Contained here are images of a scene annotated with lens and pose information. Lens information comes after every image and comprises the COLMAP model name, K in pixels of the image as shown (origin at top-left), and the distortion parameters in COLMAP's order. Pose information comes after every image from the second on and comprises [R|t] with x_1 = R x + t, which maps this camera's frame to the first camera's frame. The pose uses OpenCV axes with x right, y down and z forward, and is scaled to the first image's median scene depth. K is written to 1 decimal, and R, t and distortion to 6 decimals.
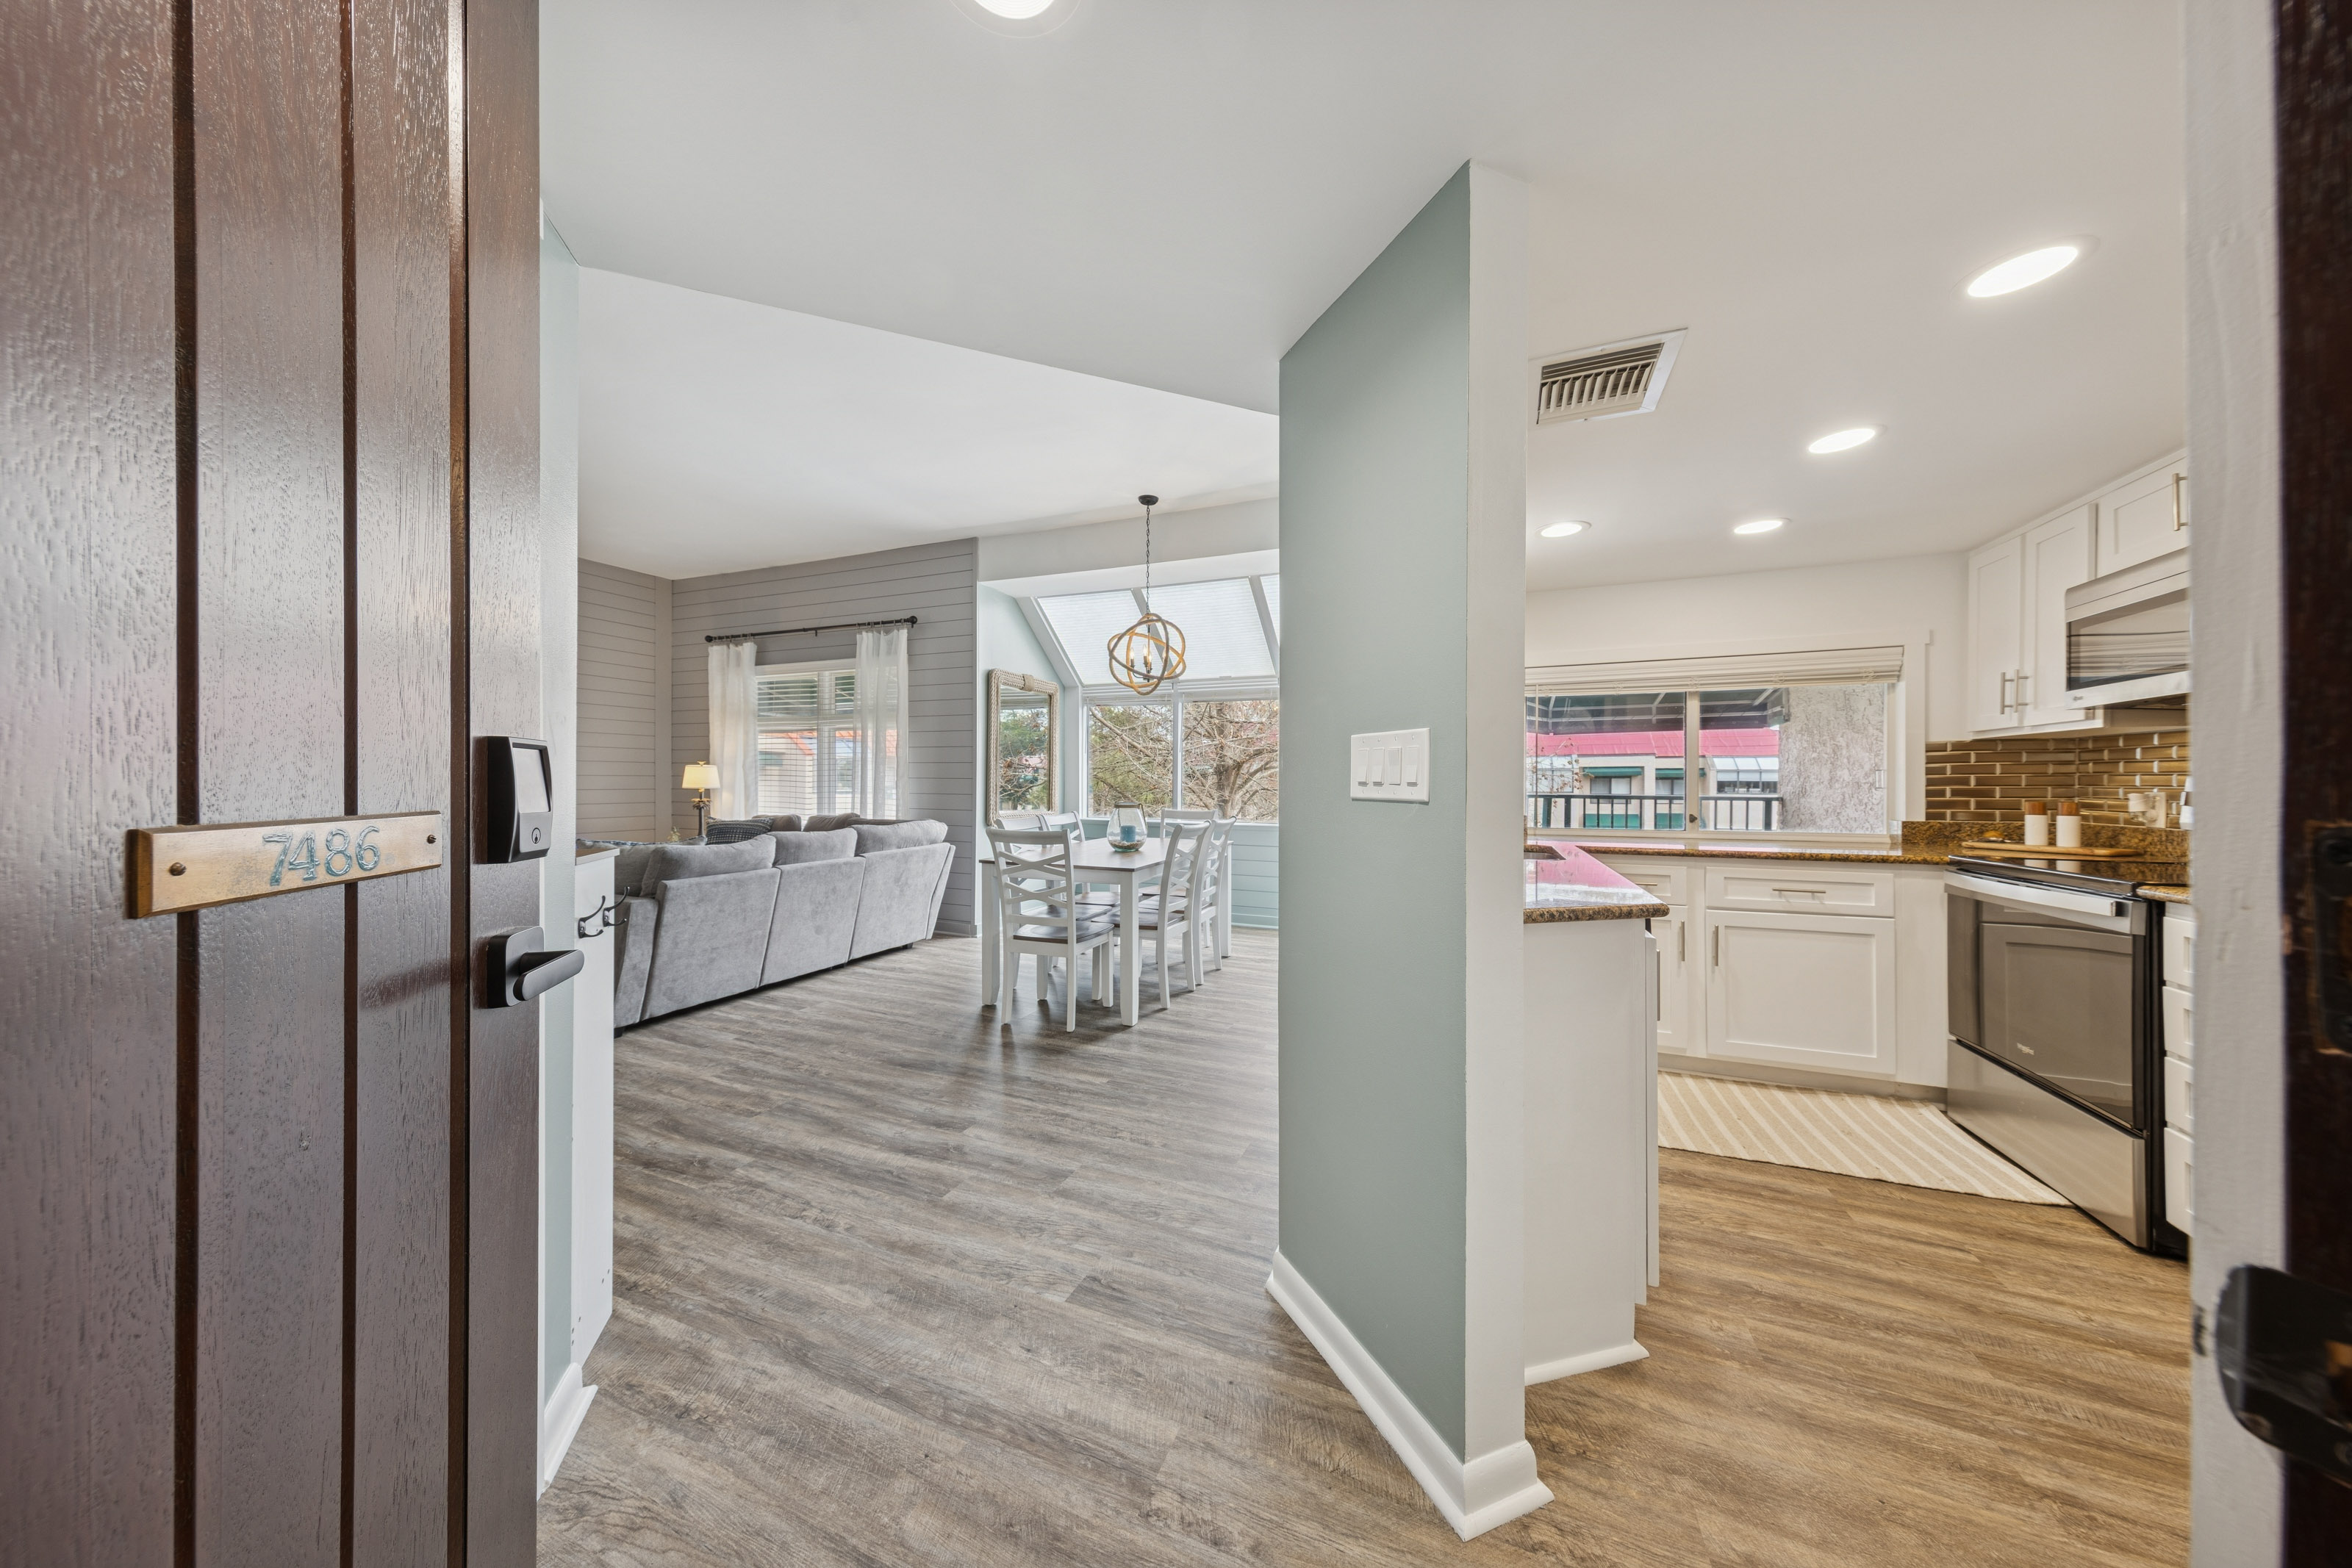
lens RADIAL K [[721.1, 0, 1183.4], [0, 721.1, 786.6], [0, 0, 1]] dist [0.005038, -0.000345]
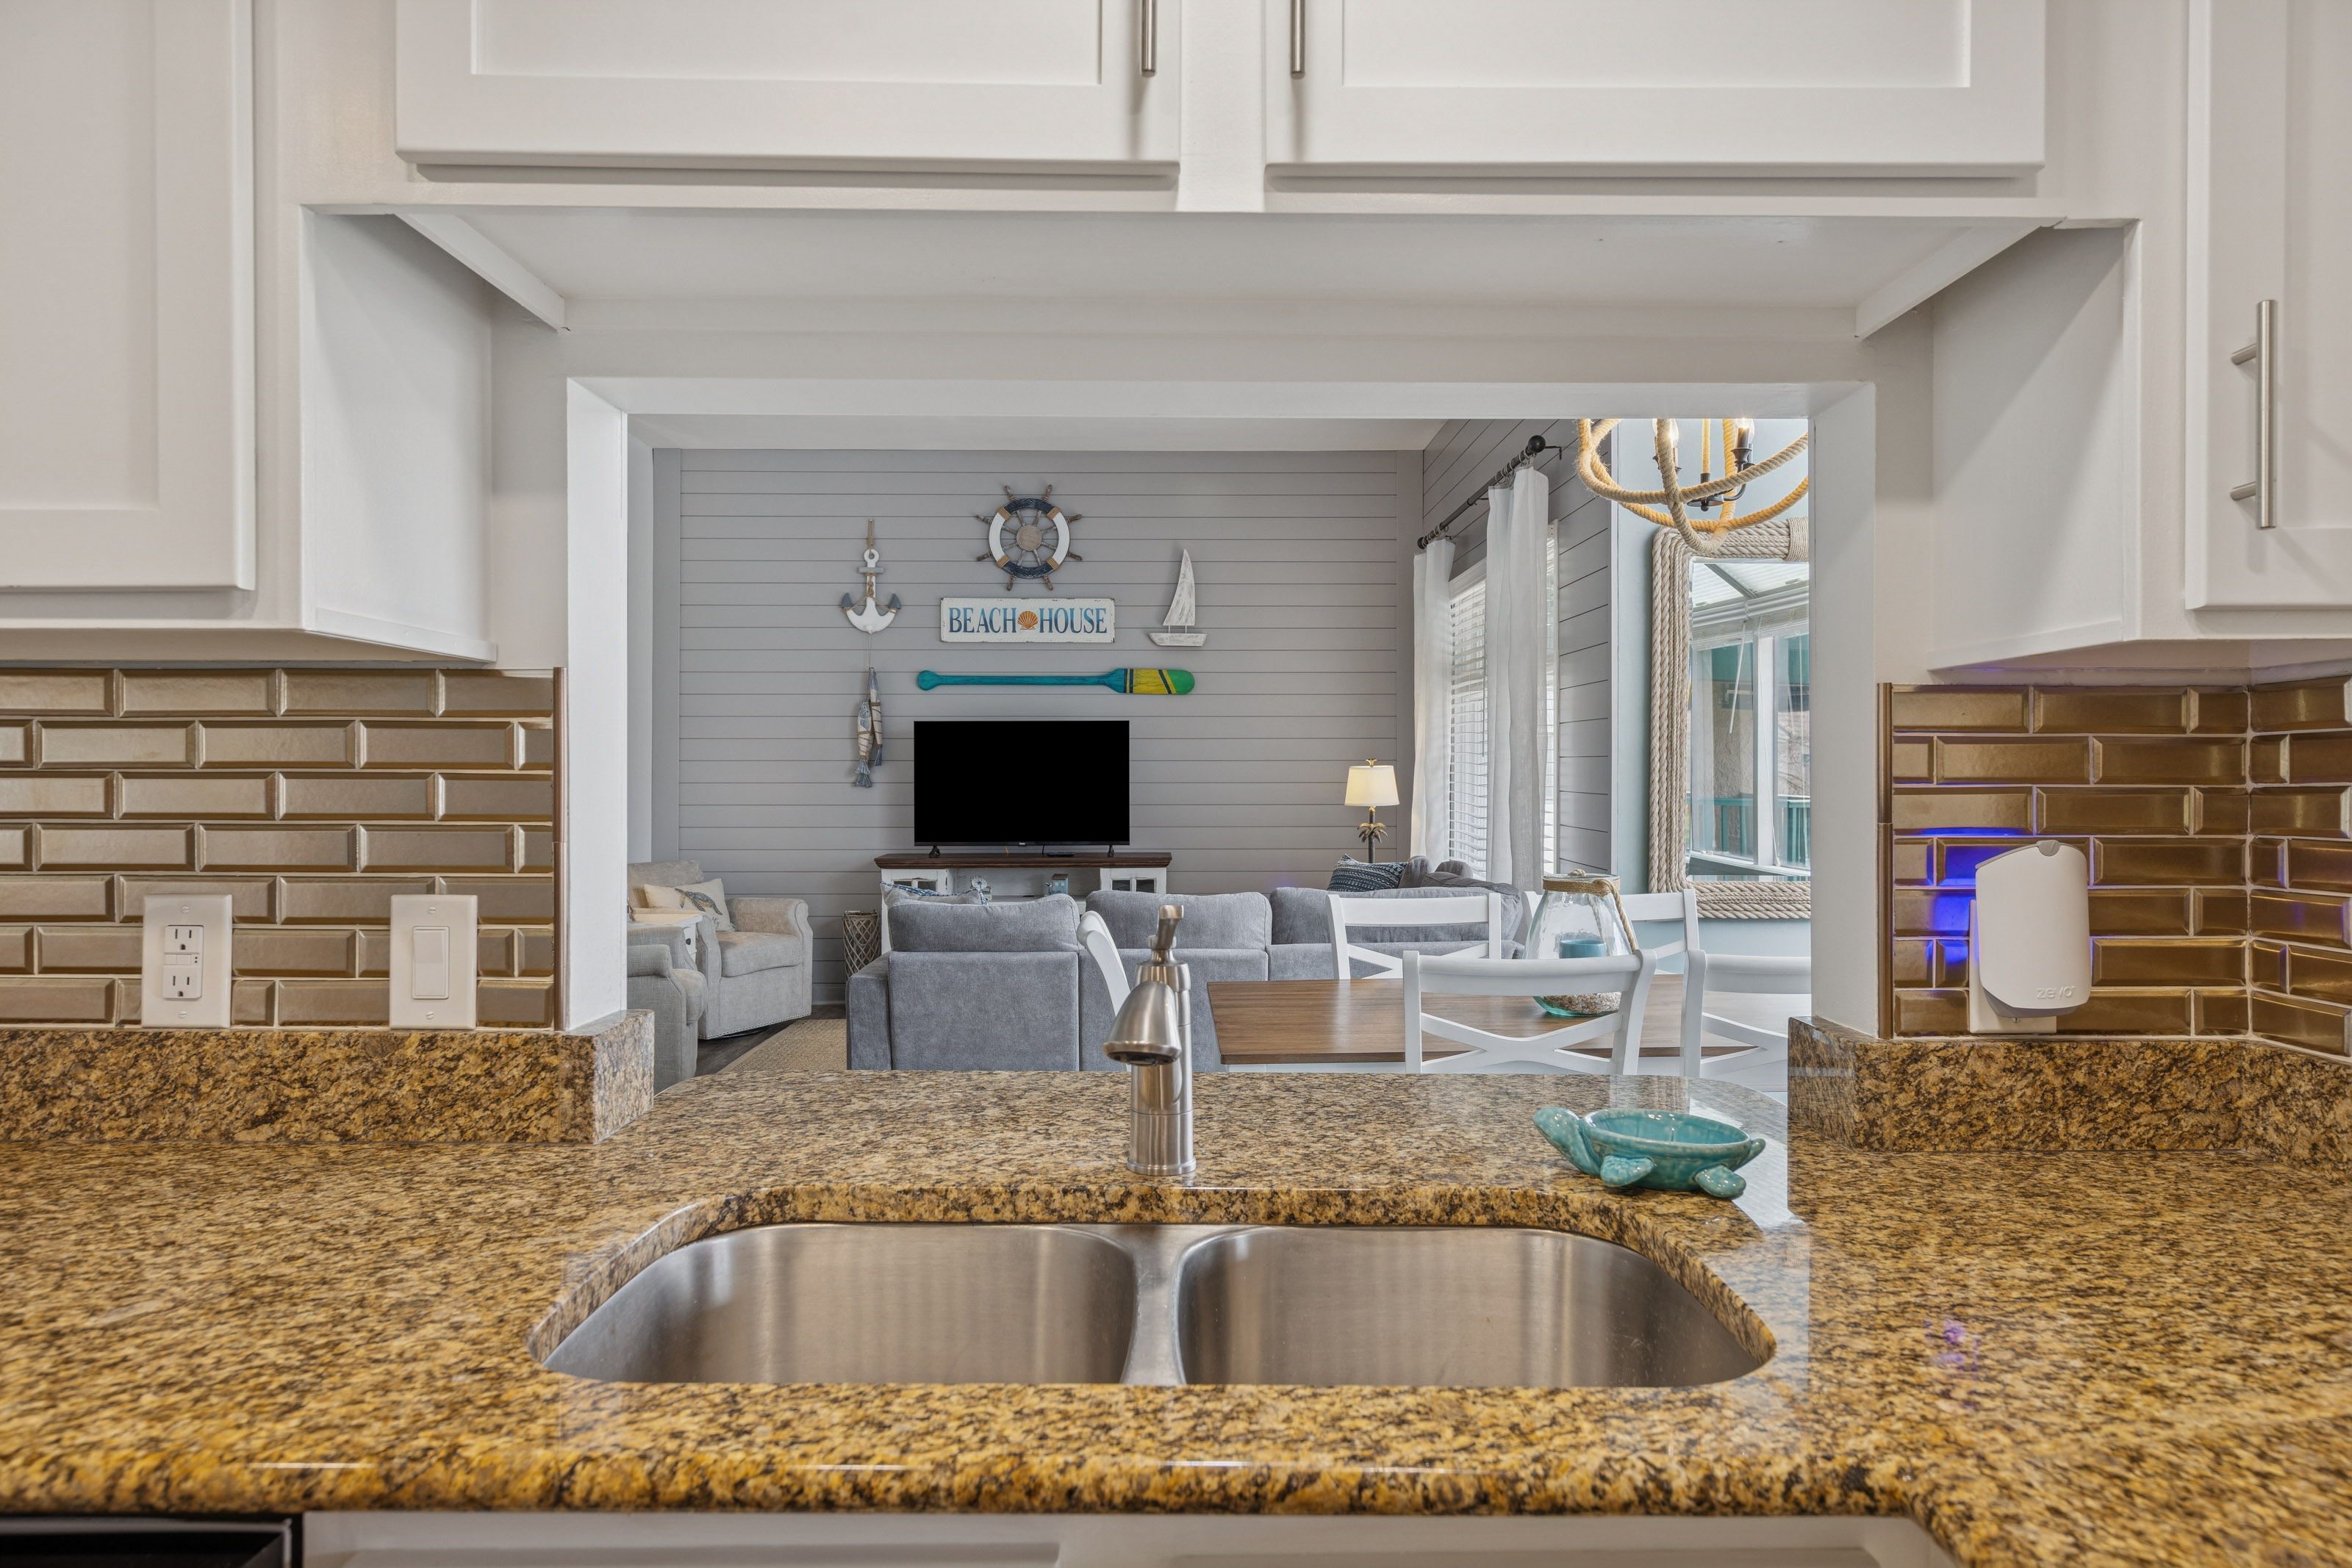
lens RADIAL K [[1502.9, 0, 1174.9], [0, 1502.9, 795.5], [0, 0, 1]] dist [0.008683, 0.000334]
pose [[0.380358, 0.006804, -0.924814, 0.672365], [-0.003058, 0.999977, 0.006100, -0.023901], [0.924834, 0.000508, 0.380370, 0.700637]]
